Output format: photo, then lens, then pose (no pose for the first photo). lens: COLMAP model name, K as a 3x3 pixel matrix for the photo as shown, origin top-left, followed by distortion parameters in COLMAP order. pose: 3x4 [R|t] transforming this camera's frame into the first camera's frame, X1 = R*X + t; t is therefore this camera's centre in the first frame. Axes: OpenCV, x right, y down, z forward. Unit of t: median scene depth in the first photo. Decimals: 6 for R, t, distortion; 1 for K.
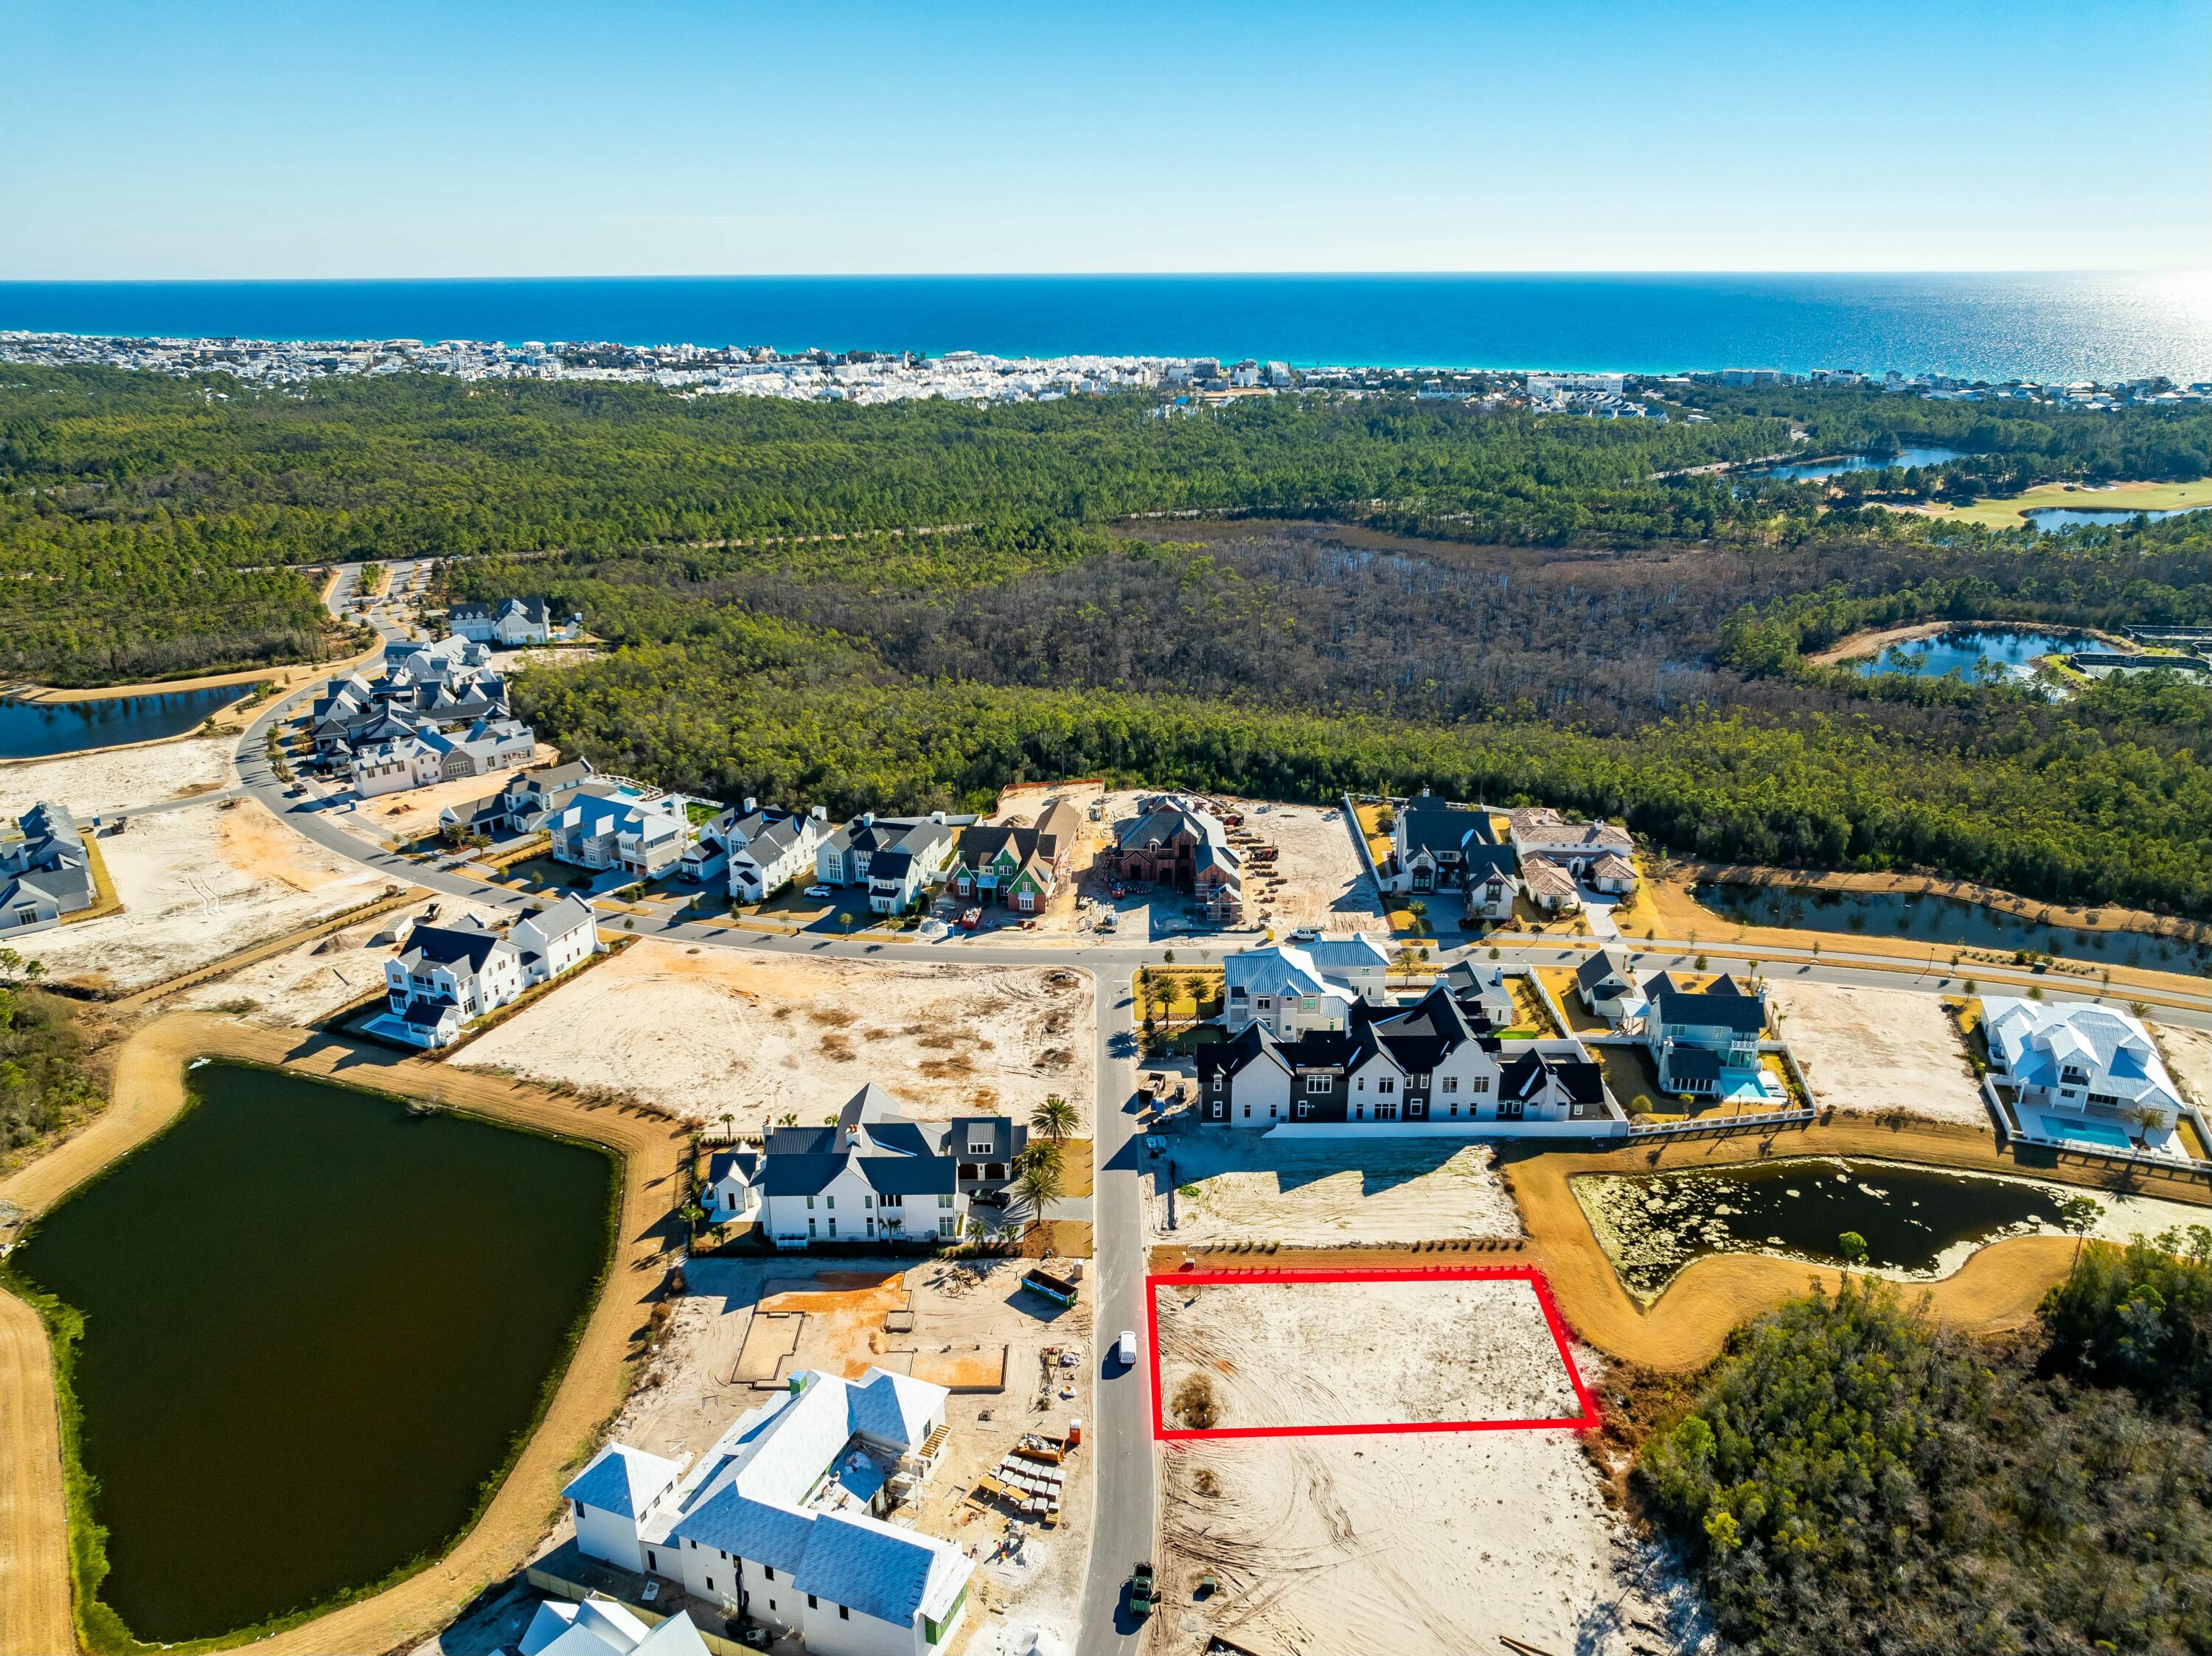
lens RADIAL K [[1542.2, 0, 1106.7], [0, 1542.2, 828.7], [0, 0, 1]] dist [0.009773, -0.023907]
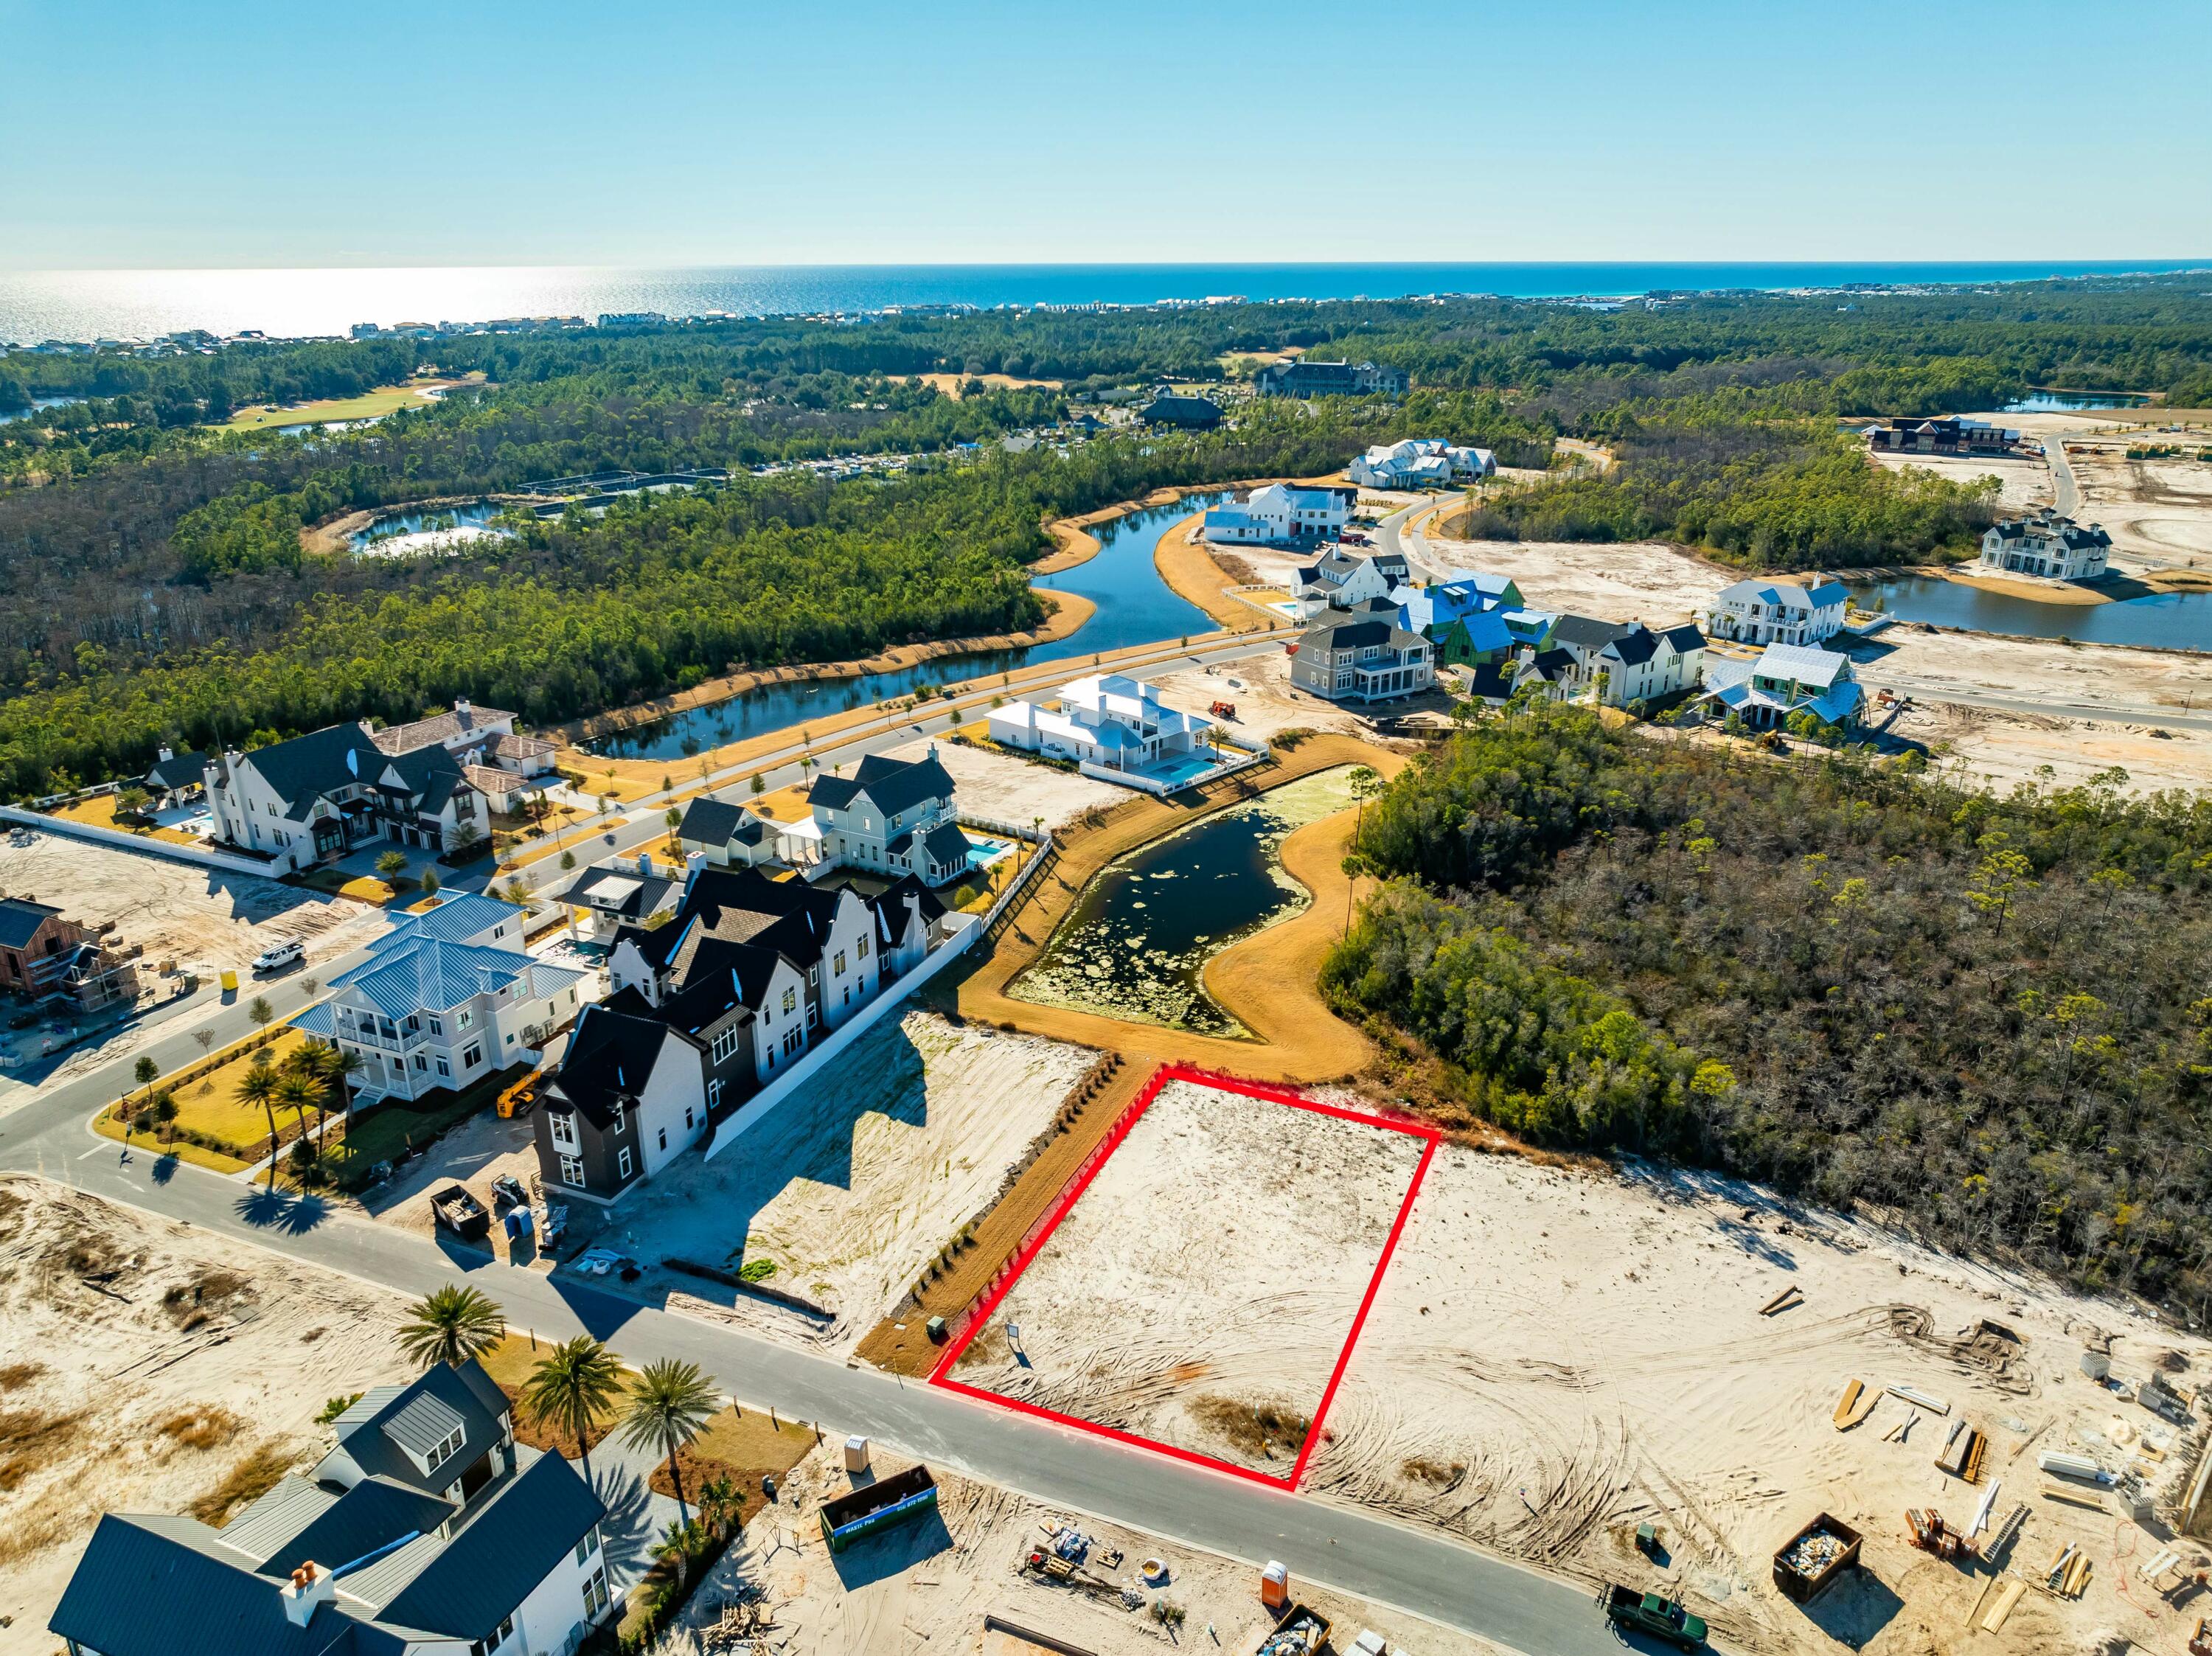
lens RADIAL K [[1538.3, 0, 1106.9], [0, 1538.3, 834.2], [0, 0, 1]] dist [-0.000234, -0.003581]
pose [[0.397100, -0.320851, 0.859864, -0.266338], [0.318380, 0.926878, 0.198823, 0.007122], [-0.860782, 0.194811, 0.470216, 0.455709]]
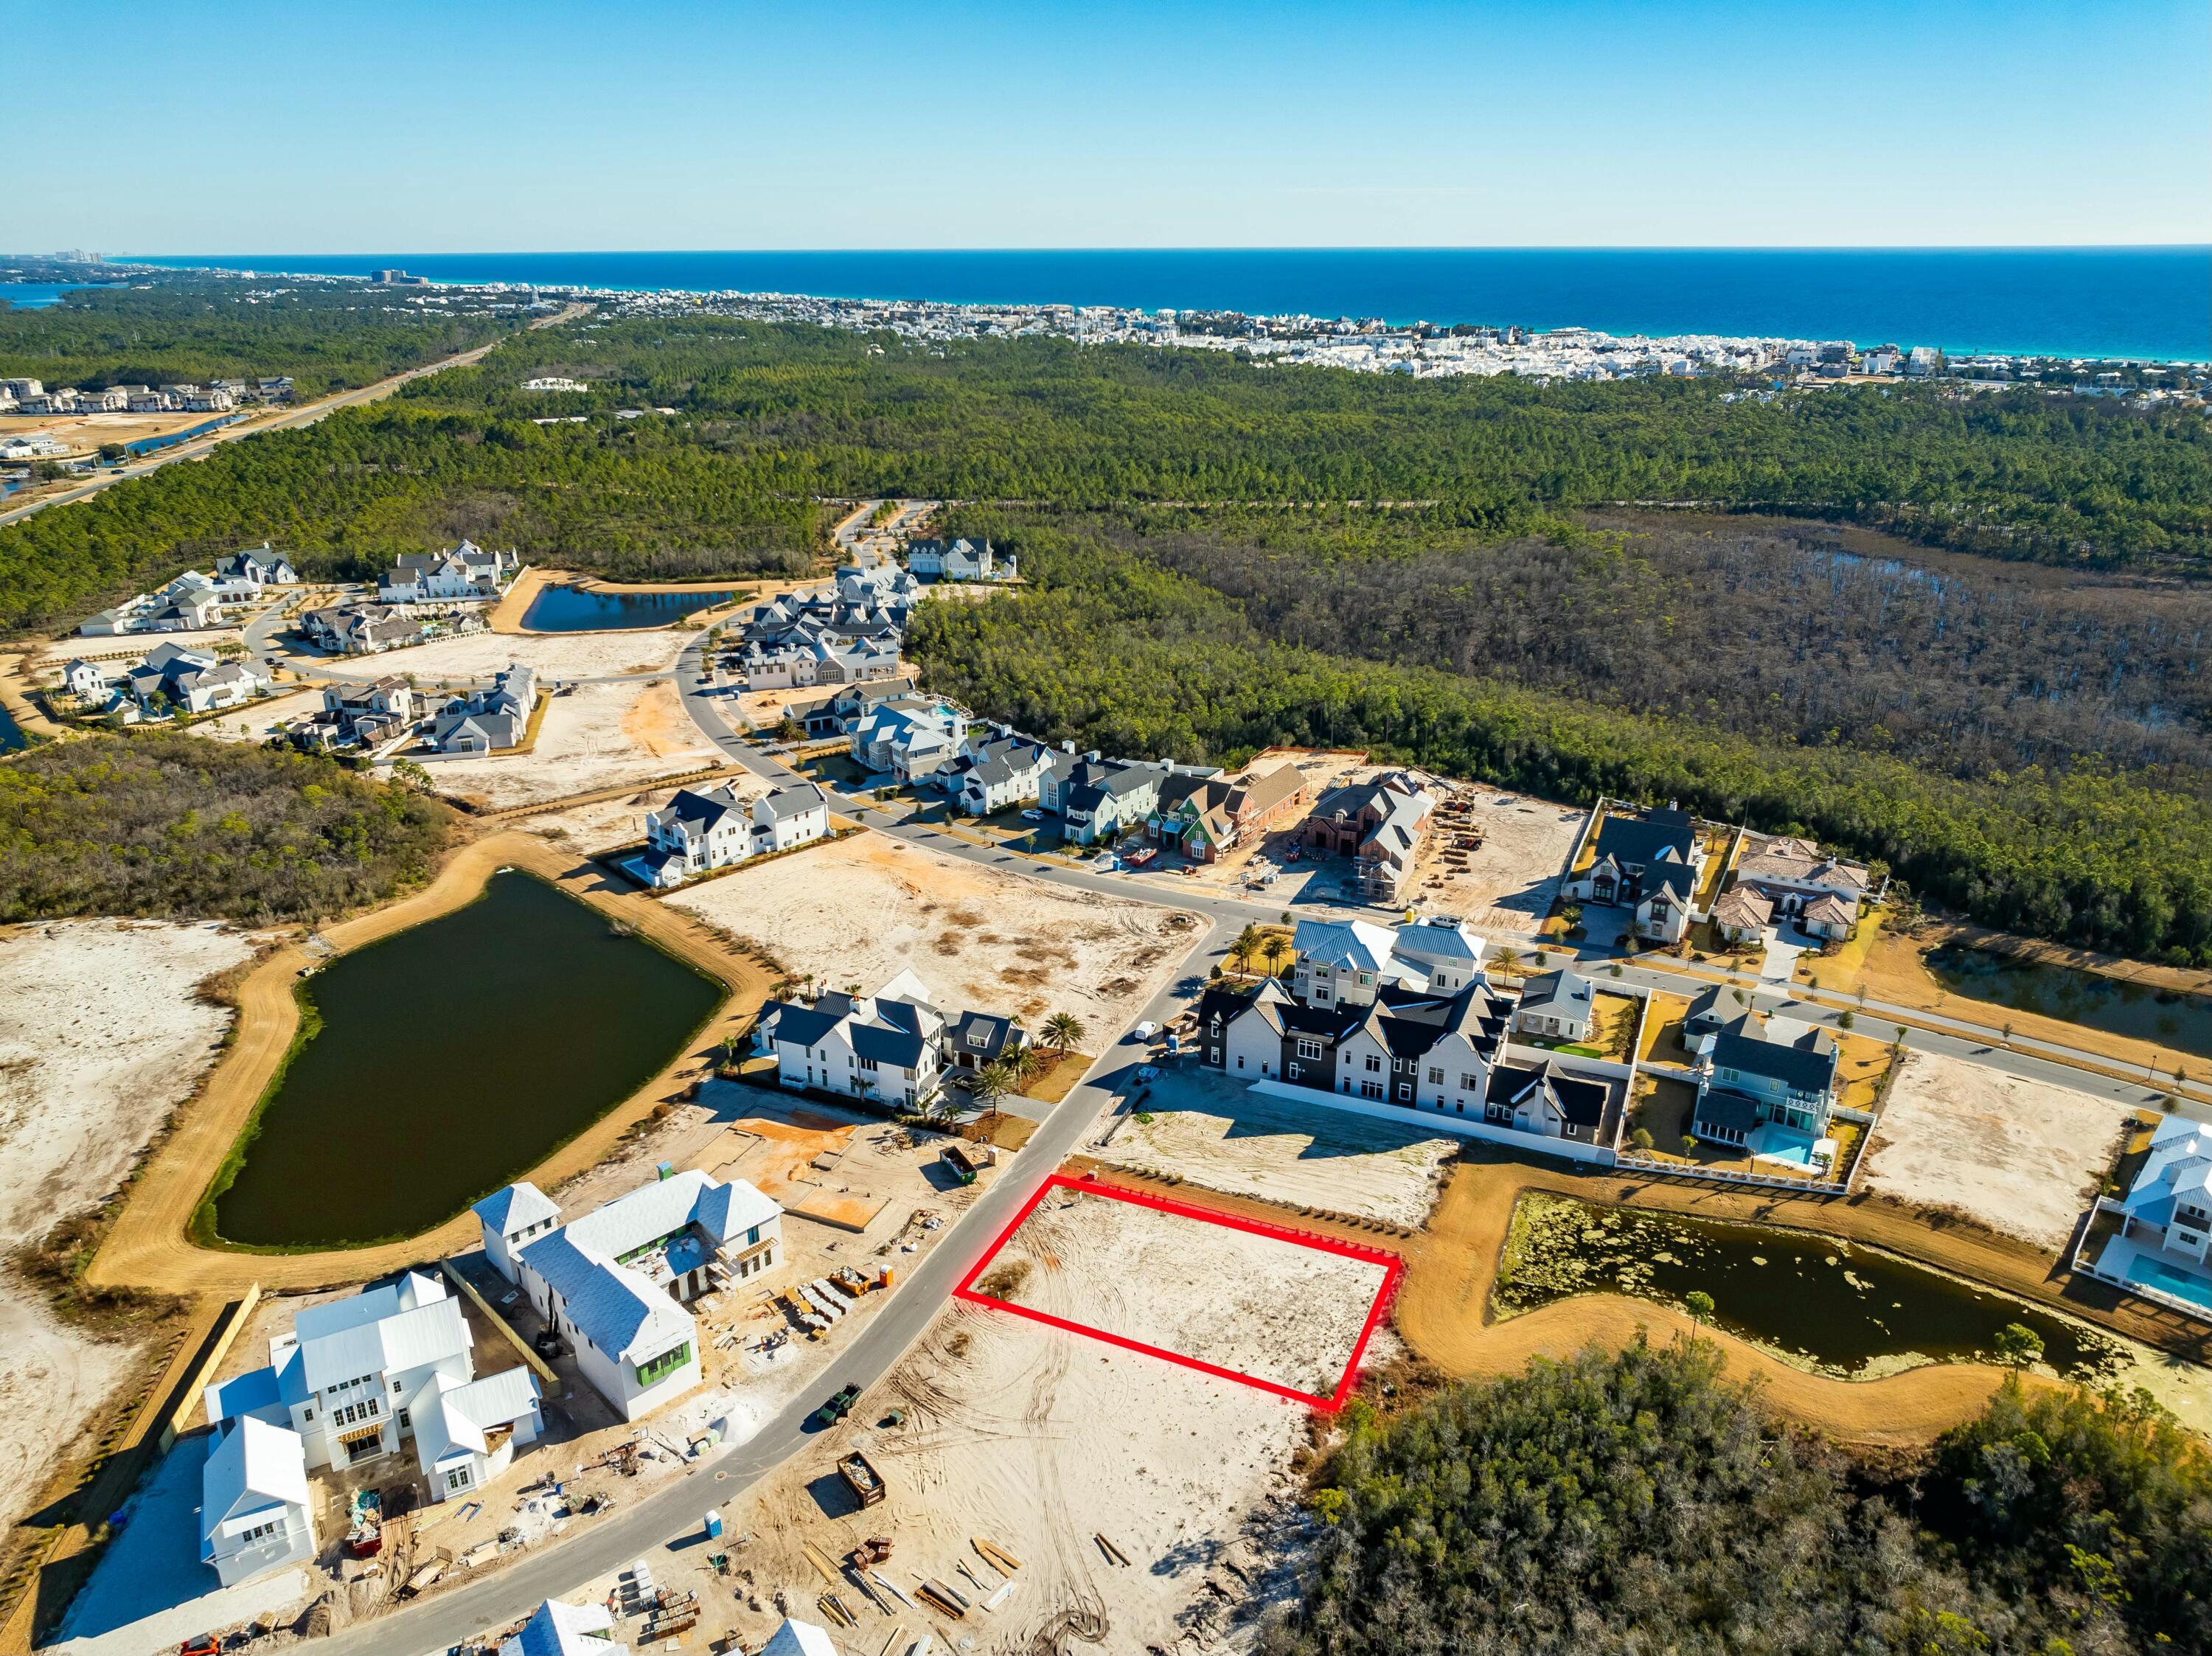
lens RADIAL K [[1542.2, 0, 1106.7], [0, 1542.2, 828.7], [0, 0, 1]] dist [0.009773, -0.023907]
pose [[0.918018, 0.141984, -0.370247, 0.309430], [-0.136102, 0.989799, 0.042112, -0.002935], [0.372450, 0.011732, 0.927978, 0.002294]]
